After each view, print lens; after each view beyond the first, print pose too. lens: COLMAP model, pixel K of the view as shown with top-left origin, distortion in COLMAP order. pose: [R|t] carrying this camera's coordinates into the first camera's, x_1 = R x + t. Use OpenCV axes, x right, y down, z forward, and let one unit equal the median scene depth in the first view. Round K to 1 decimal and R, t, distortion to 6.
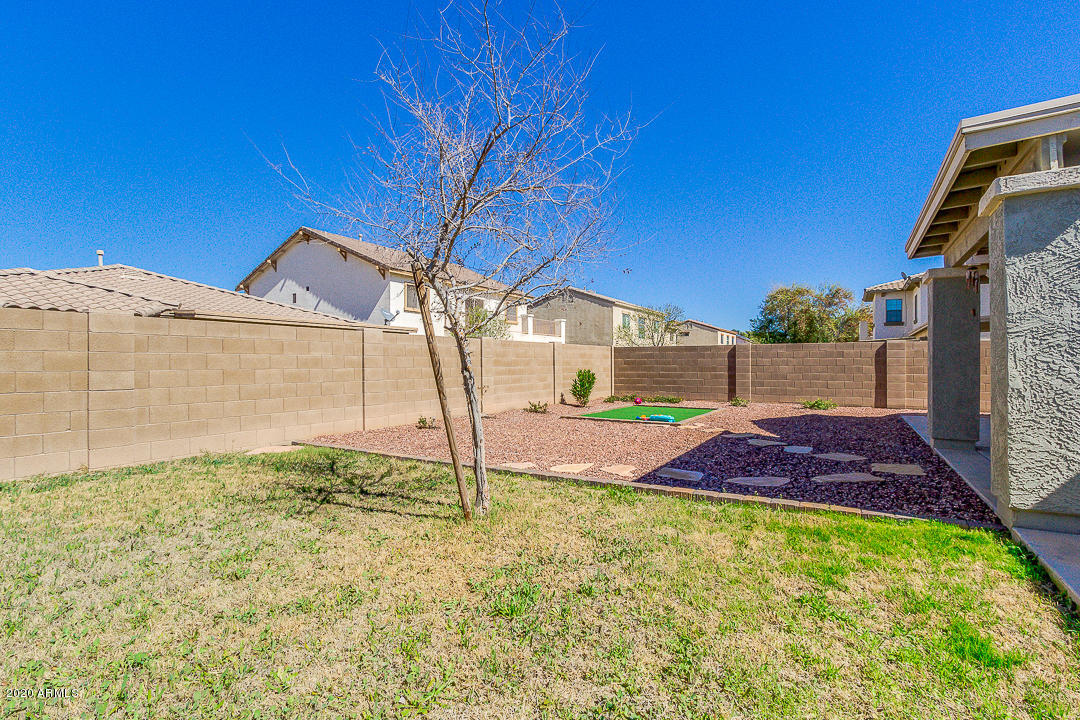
lens RADIAL K [[496.3, 0, 541.4], [0, 496.3, 365.7], [0, 0, 1]] dist [0.000941, -0.001281]
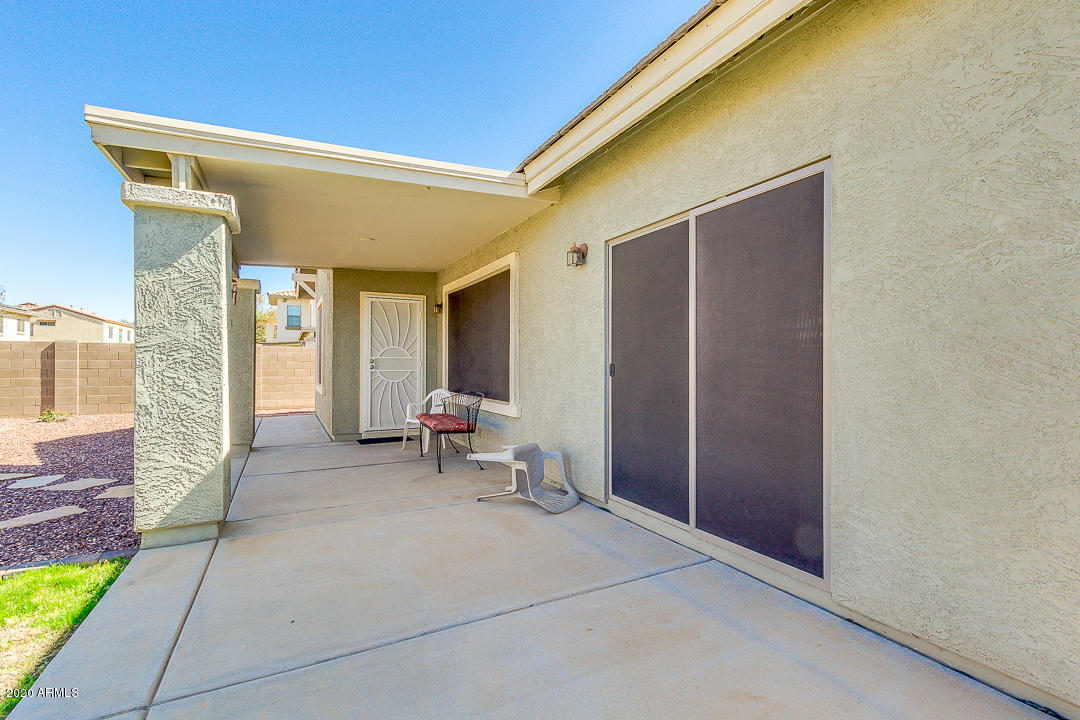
lens RADIAL K [[496.3, 0, 531.7], [0, 496.3, 361.2], [0, 0, 1]] dist [0.000941, -0.001281]
pose [[0.527327, 0.010494, 0.849597, 0.543796], [-0.004332, 0.999944, -0.009662, -0.034349], [-0.849651, 0.001415, 0.527343, -0.149436]]
